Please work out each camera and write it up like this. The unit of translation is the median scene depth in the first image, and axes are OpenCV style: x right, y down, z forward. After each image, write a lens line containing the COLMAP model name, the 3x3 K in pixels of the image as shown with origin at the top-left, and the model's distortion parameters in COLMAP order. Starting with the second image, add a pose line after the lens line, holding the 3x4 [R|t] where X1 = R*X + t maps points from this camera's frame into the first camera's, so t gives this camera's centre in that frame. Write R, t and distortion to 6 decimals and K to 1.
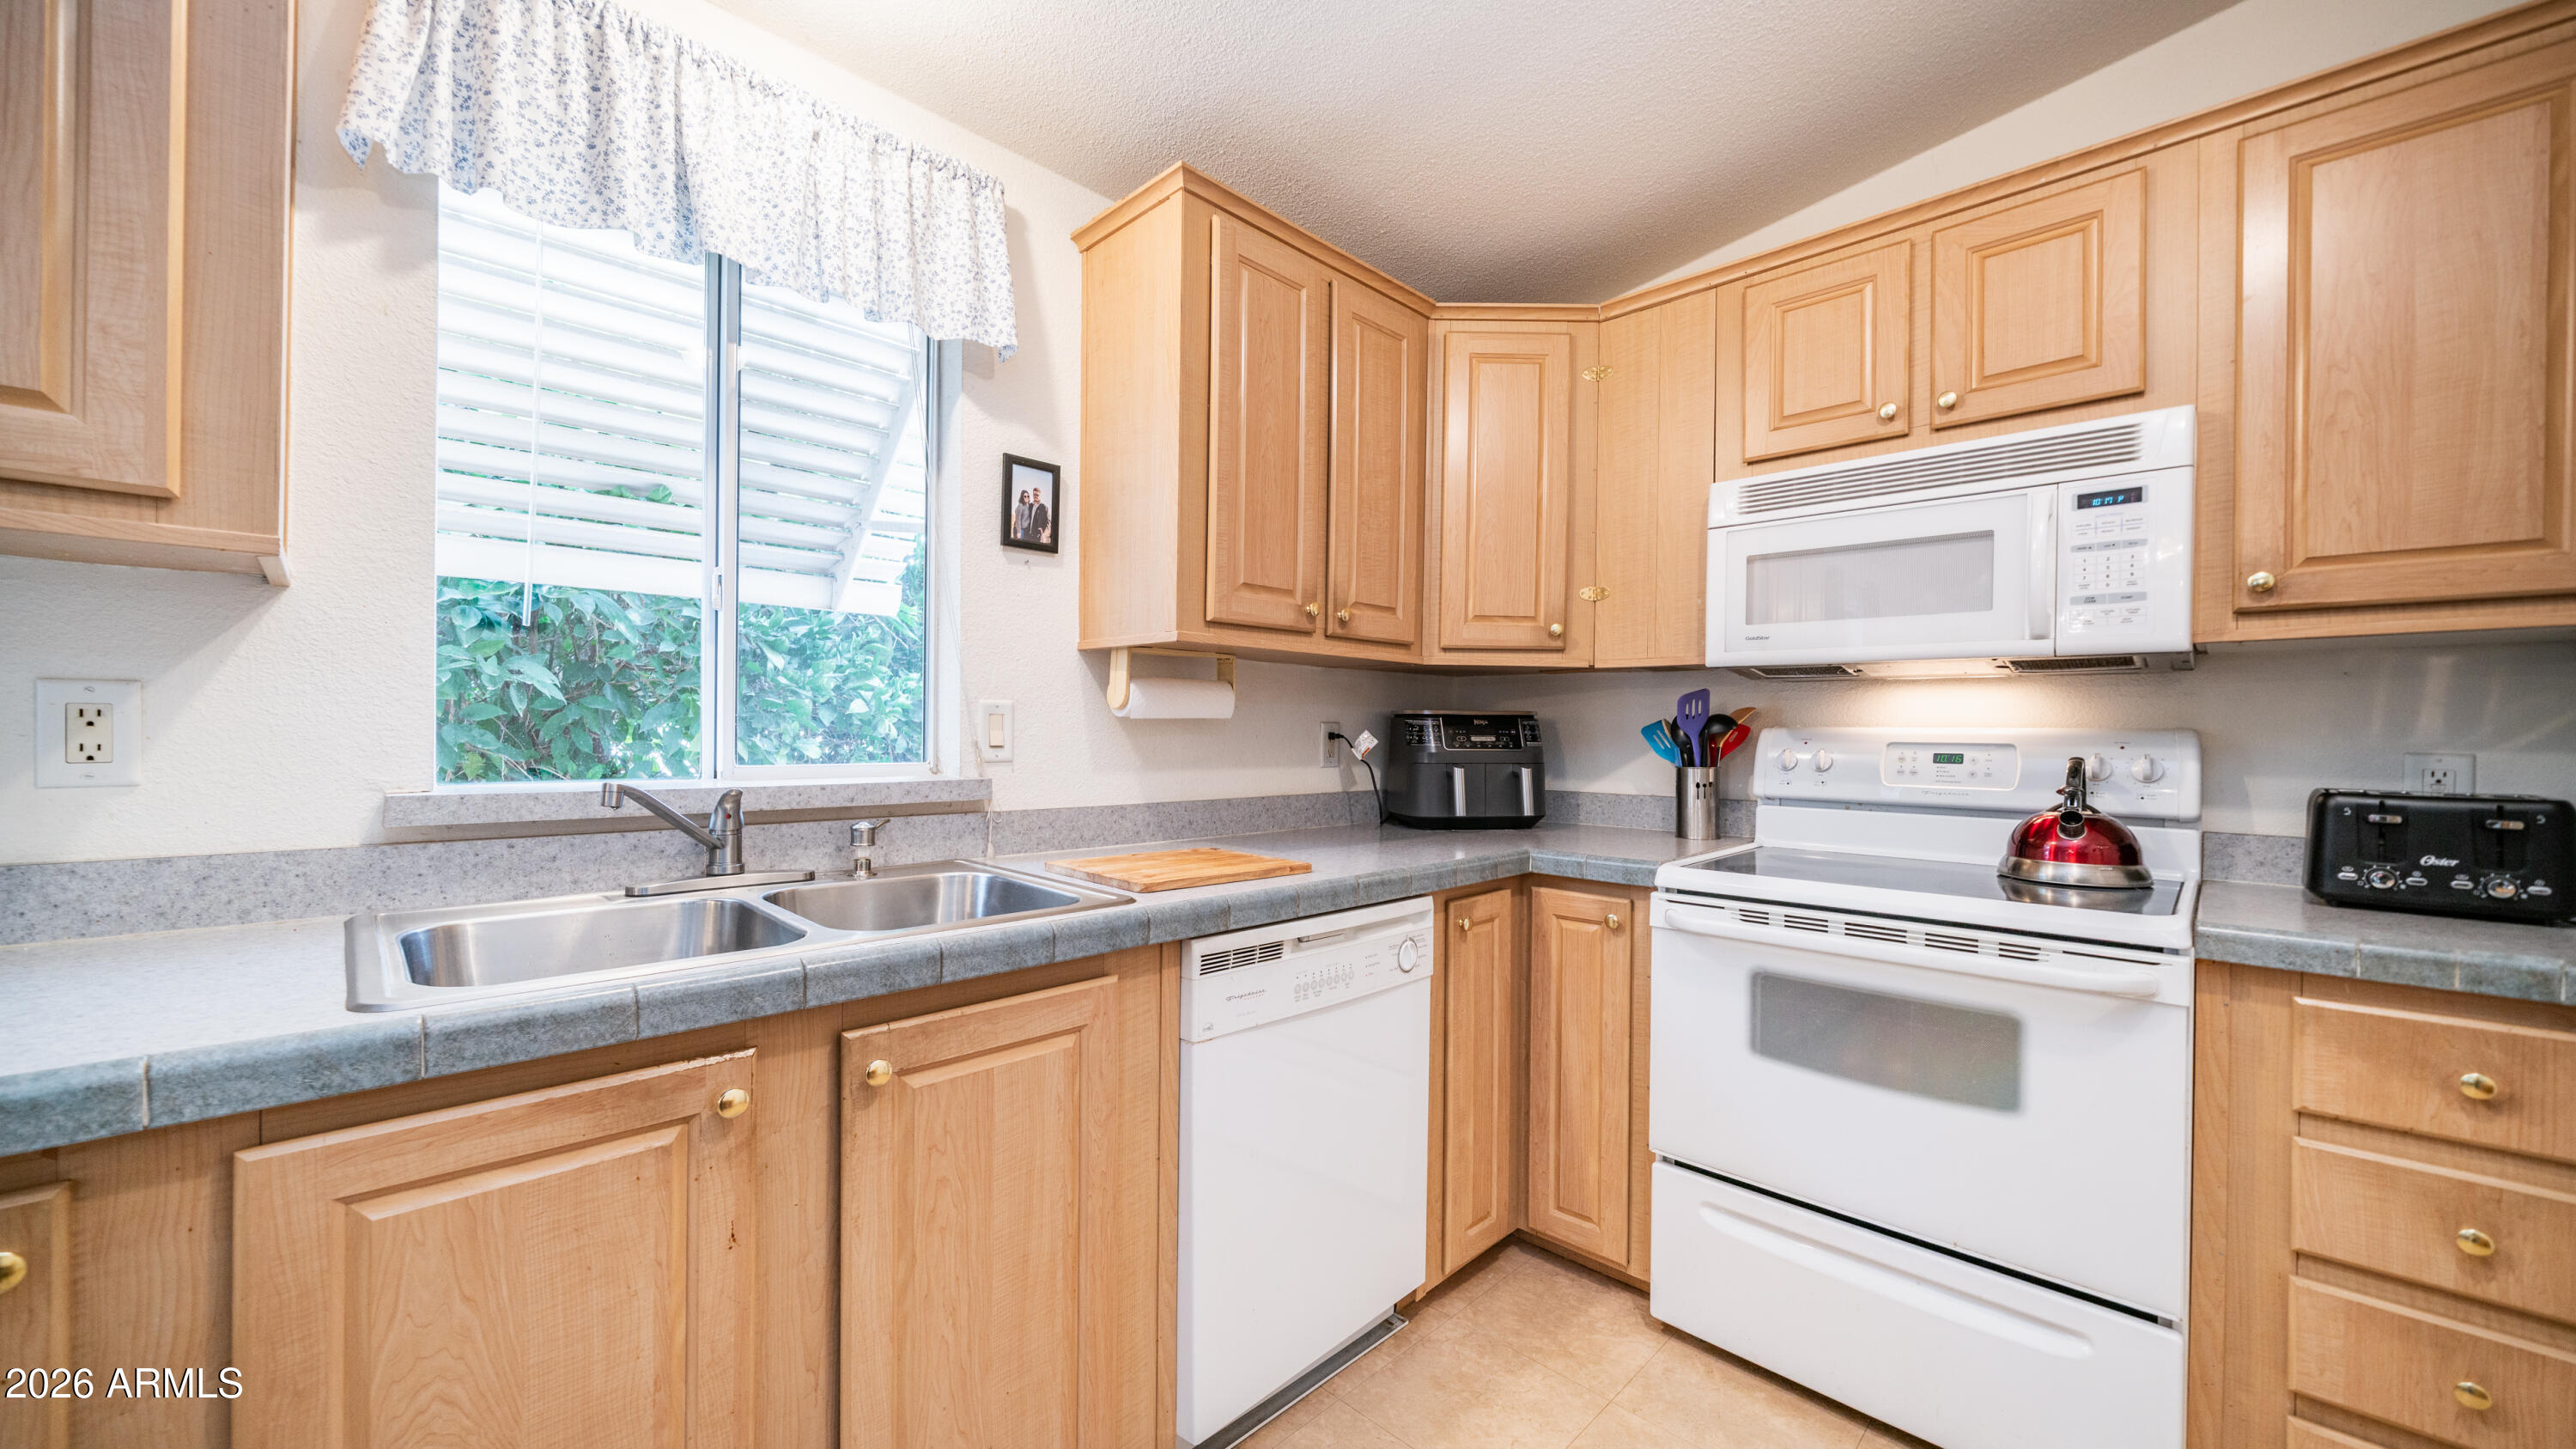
lens RADIAL K [[949.6, 0, 1262.8], [0, 949.6, 734.6], [0, 0, 1]] dist [-0.002825, -0.000216]
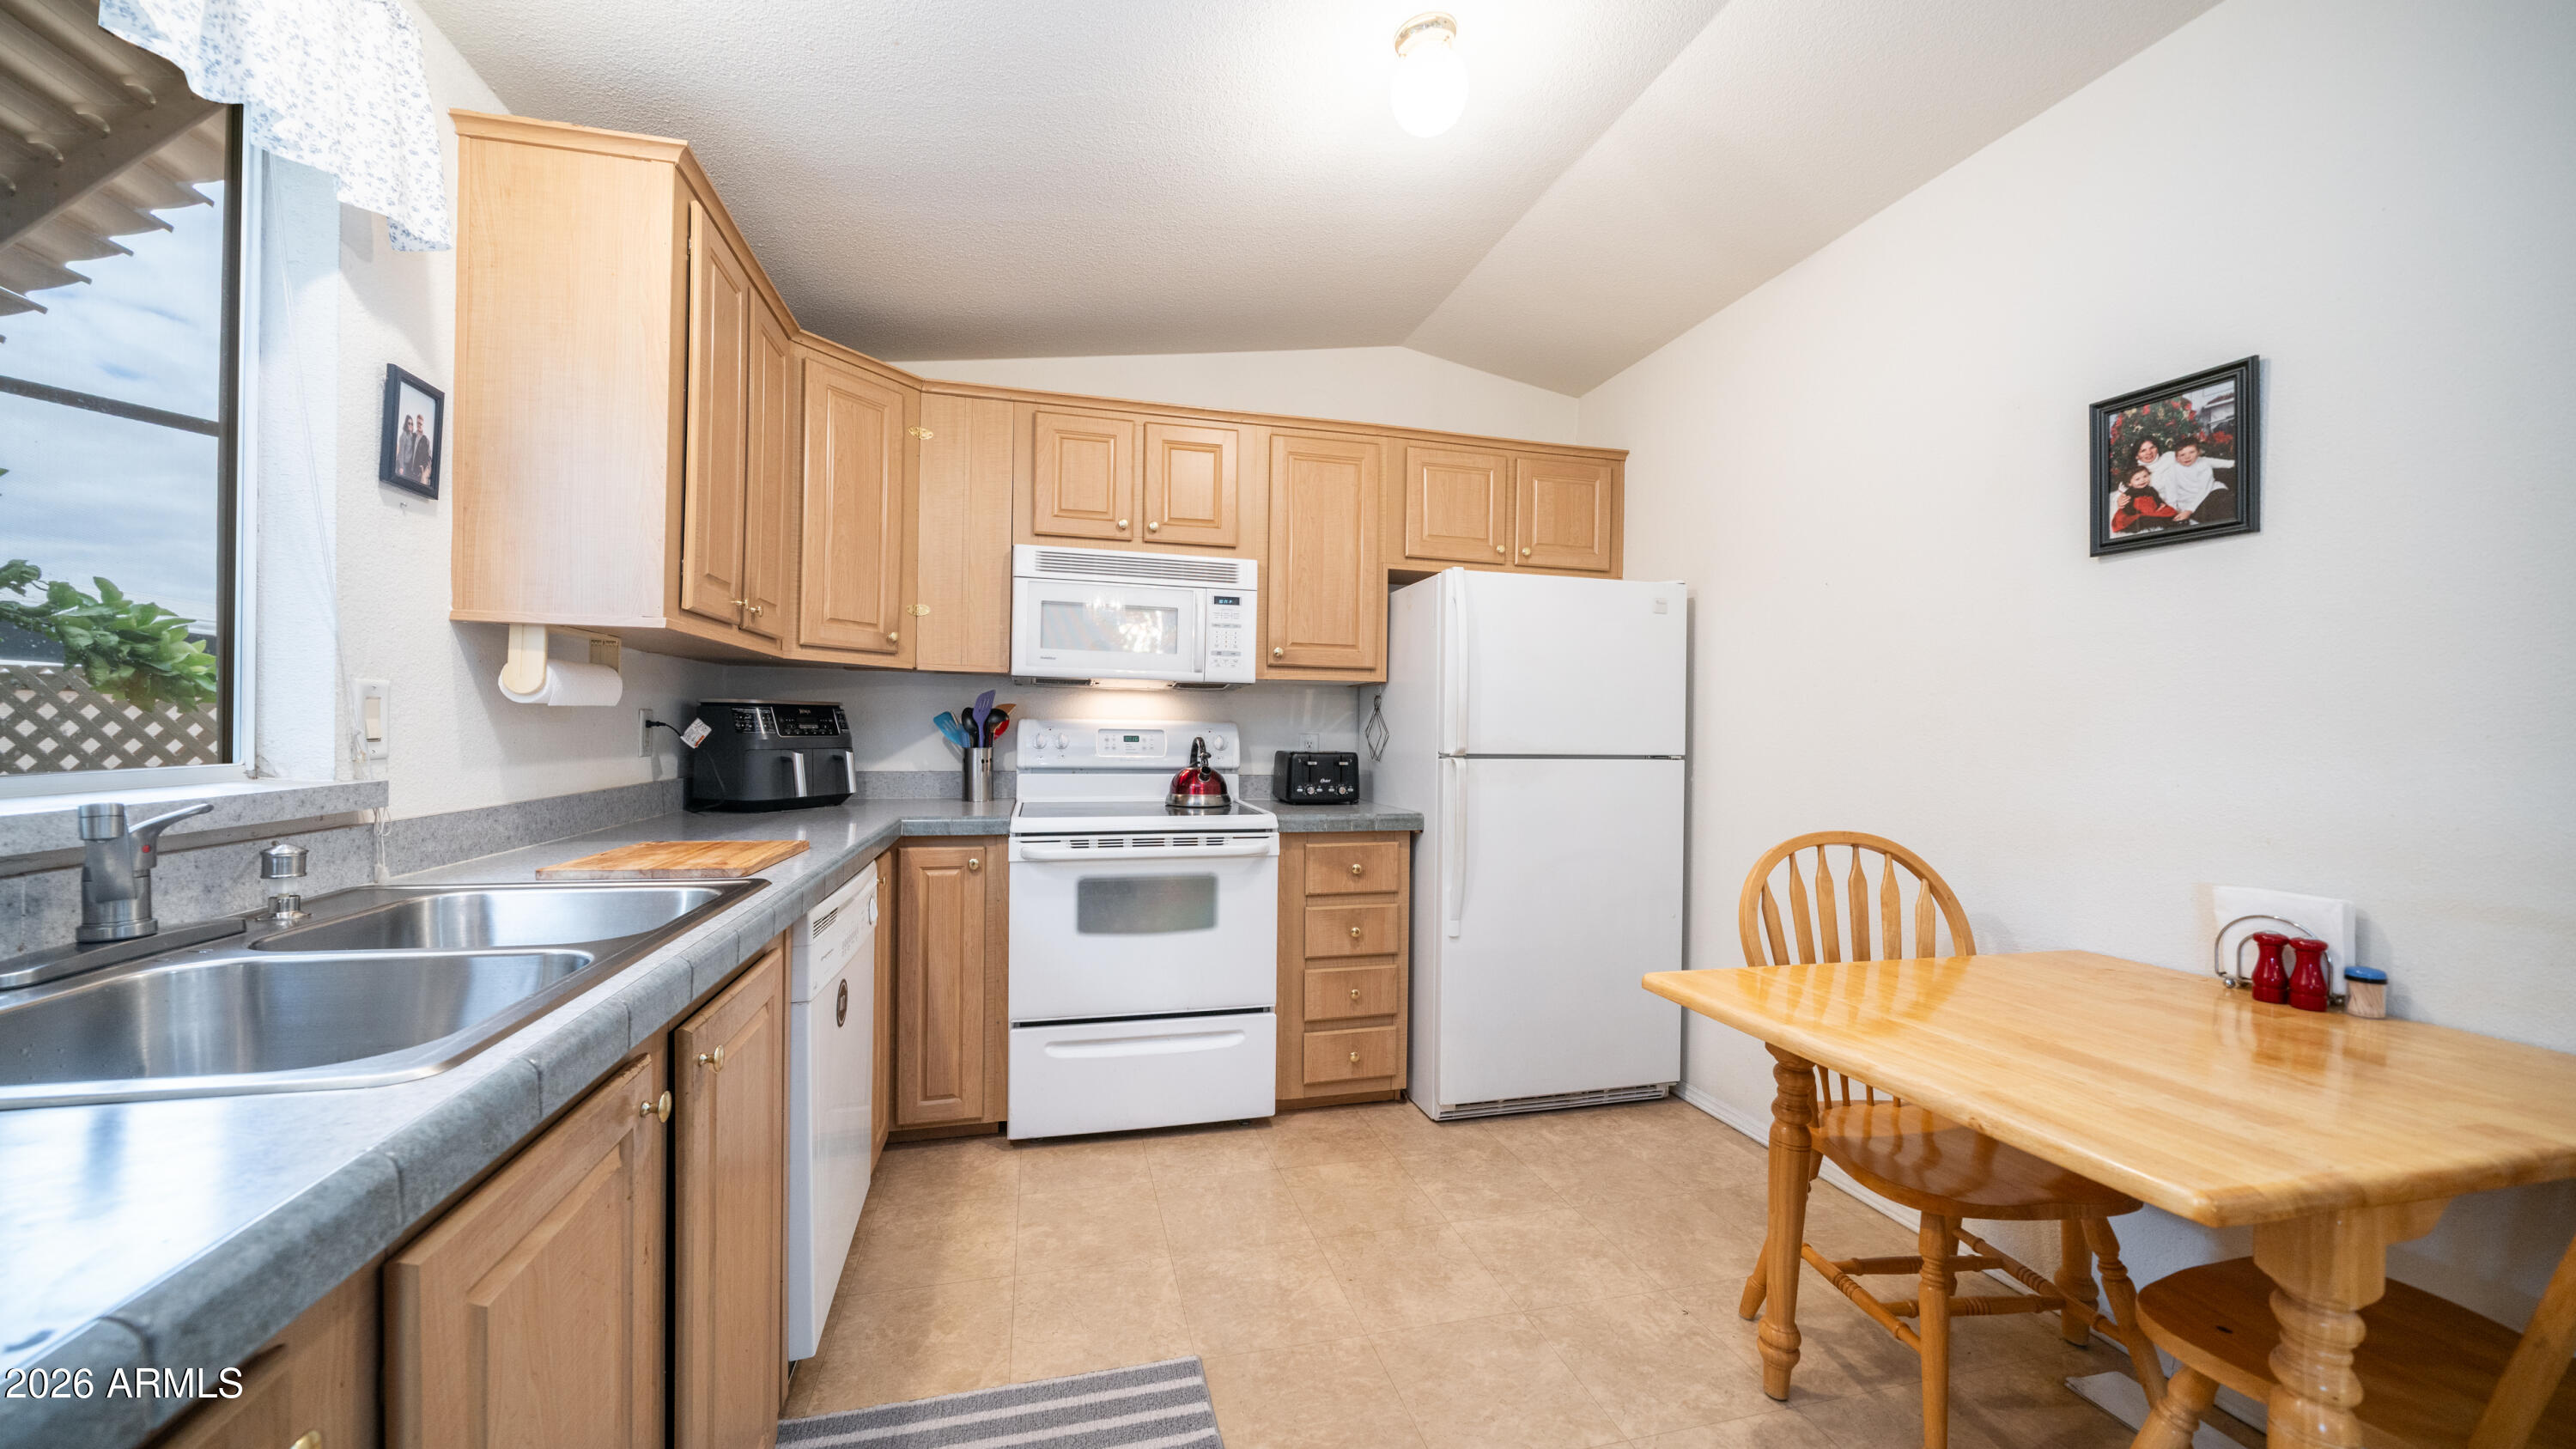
lens RADIAL K [[903.5, 0, 1263.2], [0, 903.5, 731.2], [0, 0, 1]] dist [0.000713, 0.000021]
pose [[0.517276, -0.006119, 0.855797, -0.531274], [-0.005938, 0.999925, 0.010739, -0.006403], [-0.855798, -0.010636, 0.517201, -0.003182]]
